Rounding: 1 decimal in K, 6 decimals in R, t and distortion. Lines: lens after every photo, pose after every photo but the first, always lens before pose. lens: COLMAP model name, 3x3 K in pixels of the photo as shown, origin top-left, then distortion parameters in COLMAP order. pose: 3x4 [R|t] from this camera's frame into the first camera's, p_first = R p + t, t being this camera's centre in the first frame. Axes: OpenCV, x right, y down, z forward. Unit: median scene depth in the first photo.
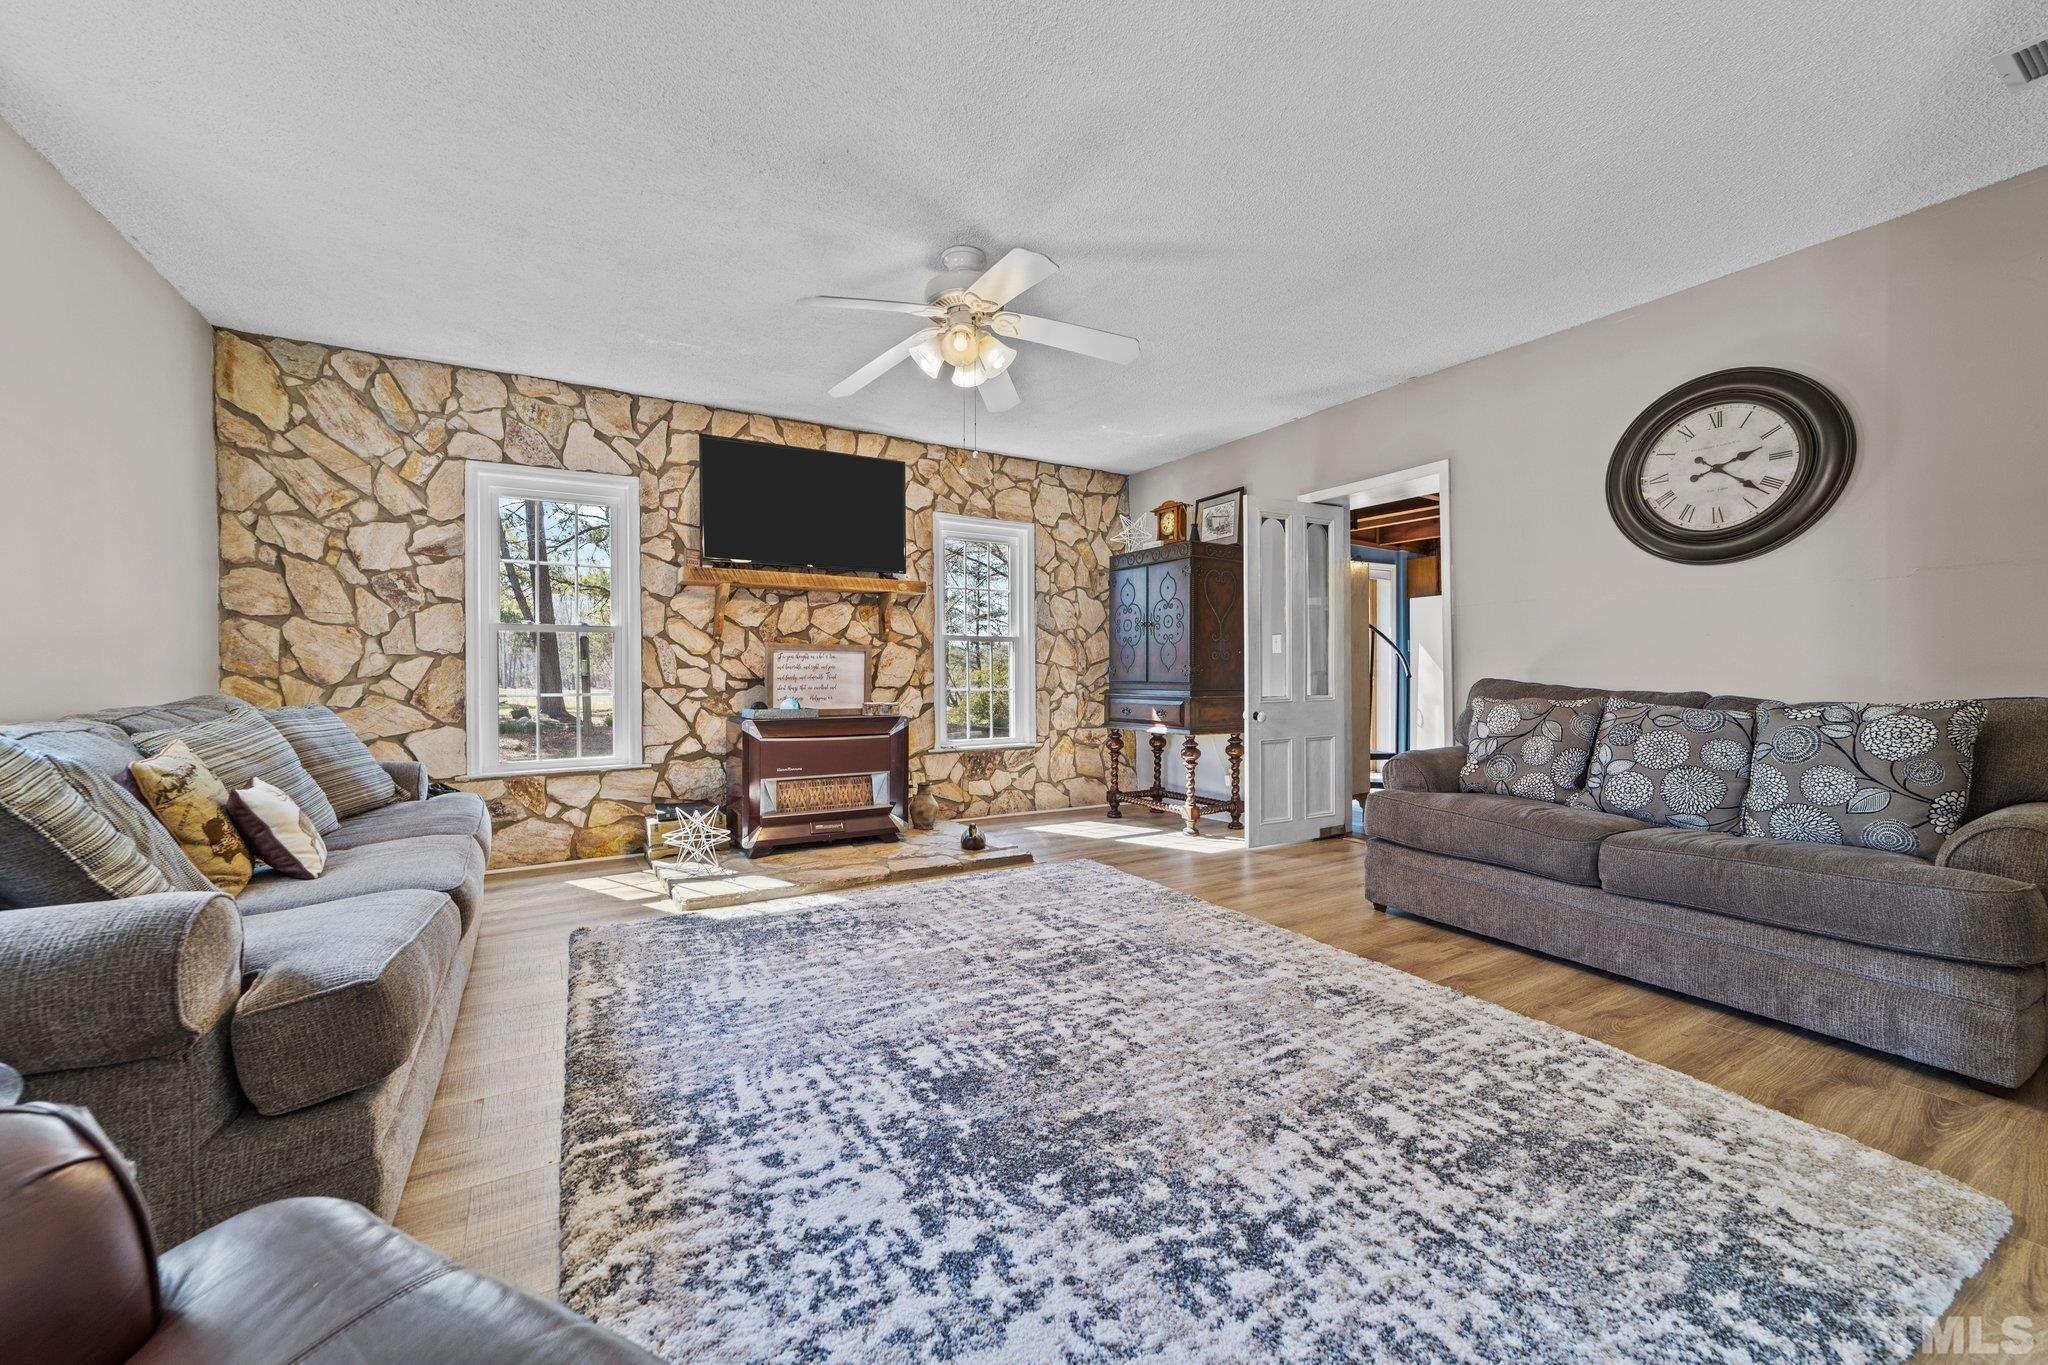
lens RADIAL K [[812.8, 0, 1013.2], [0, 812.8, 676.1], [0, 0, 1]] dist [-0.013264, 0.004521]
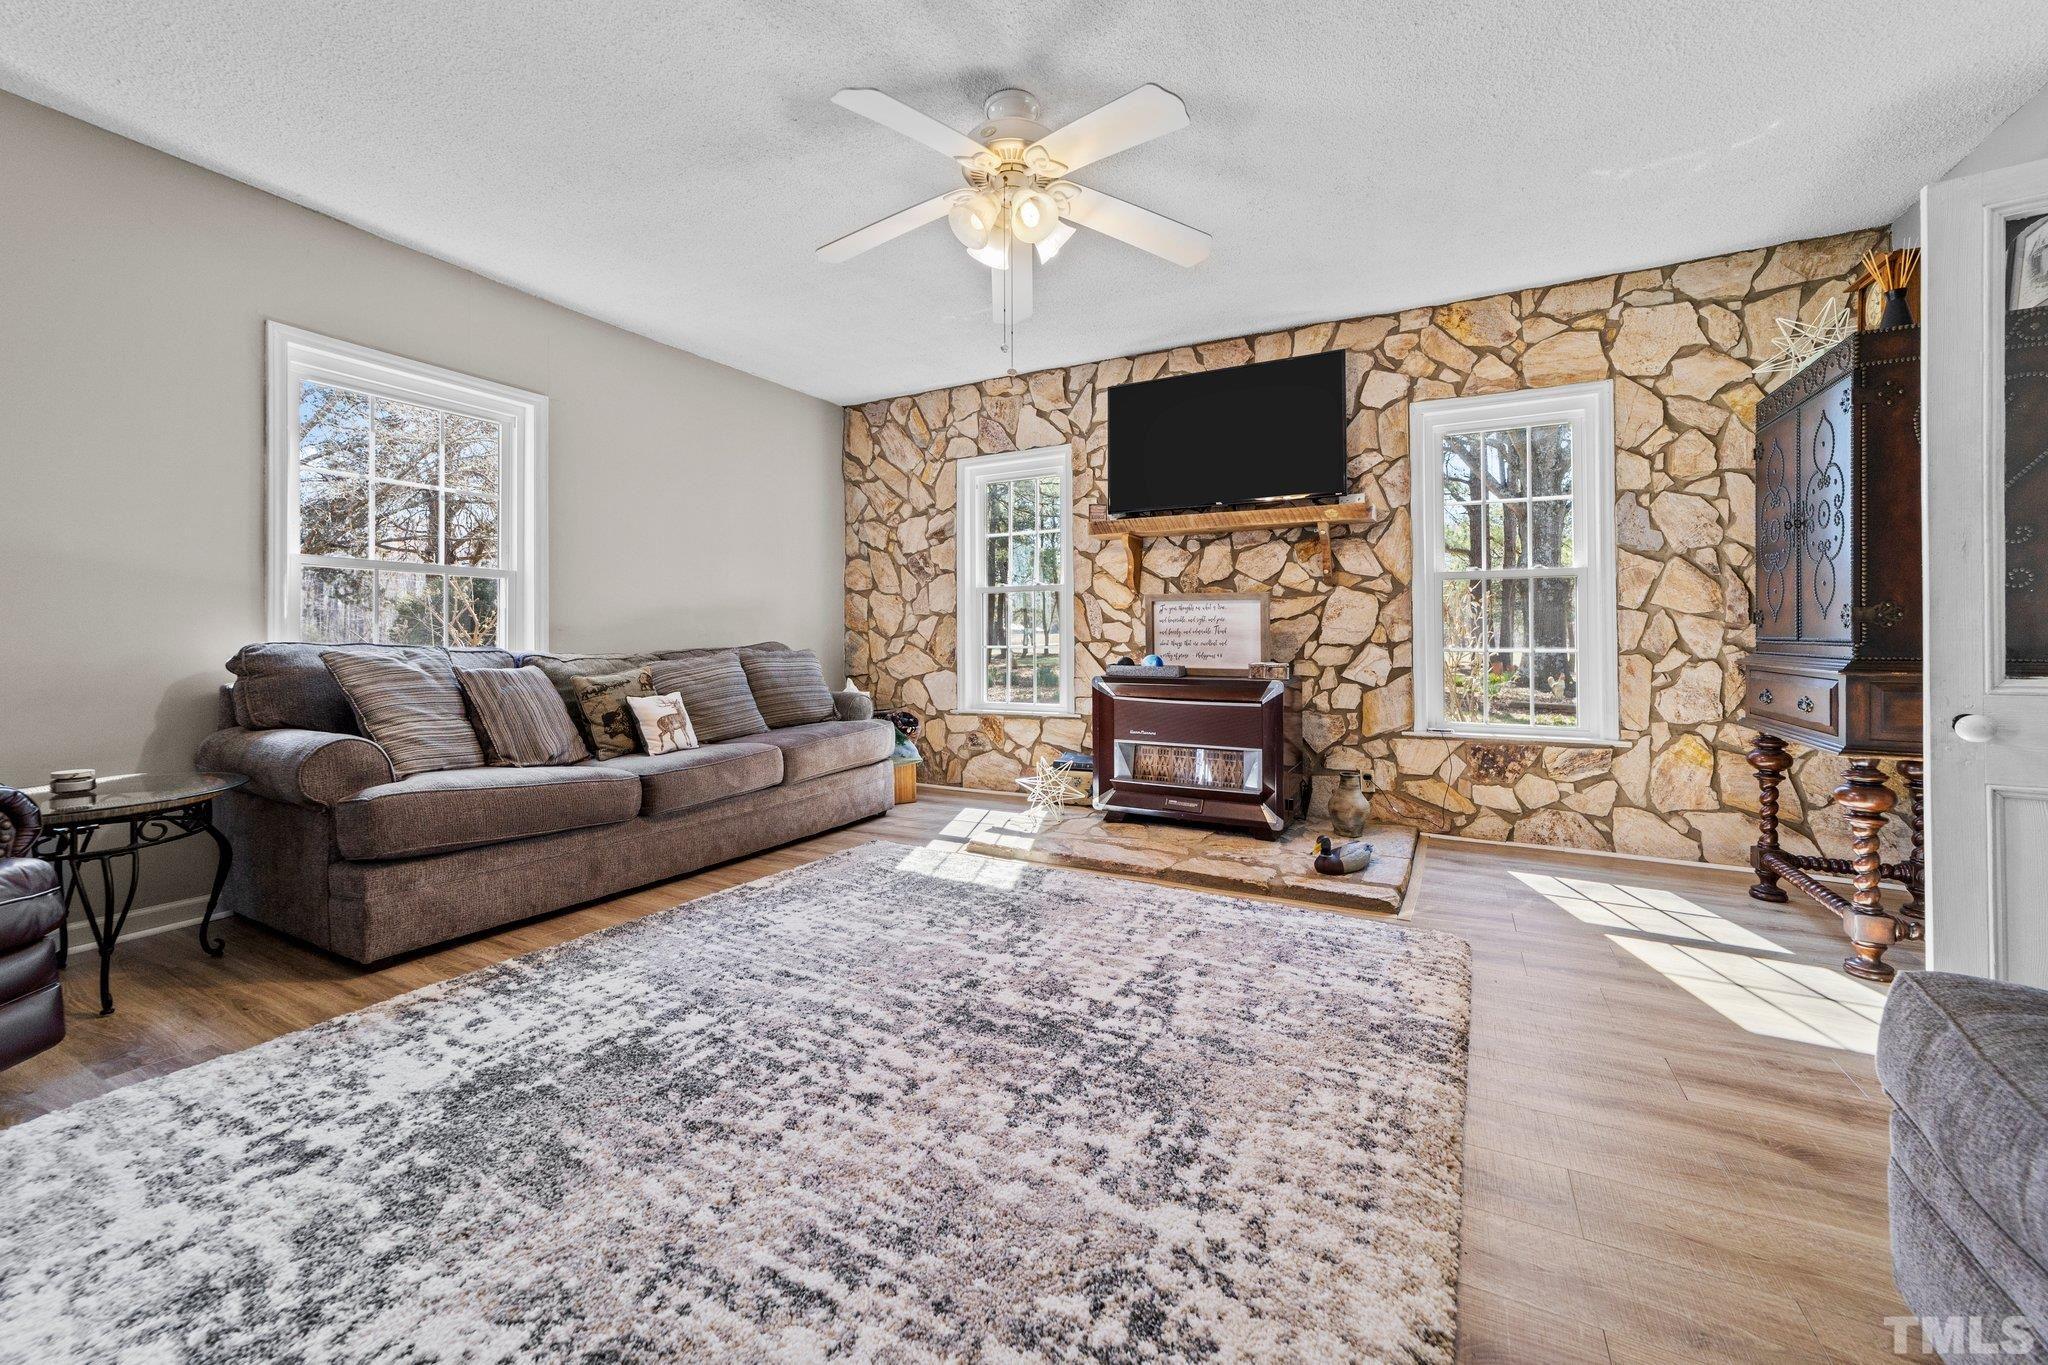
lens RADIAL K [[812.8, 0, 997.7], [0, 812.8, 629.0], [0, 0, 1]] dist [-0.013264, 0.004521]
pose [[0.495499, -0.005411, -0.868592, 0.457894], [-0.001751, 0.999972, -0.007228, 0.006294], [0.868607, 0.005103, 0.495476, 0.430338]]
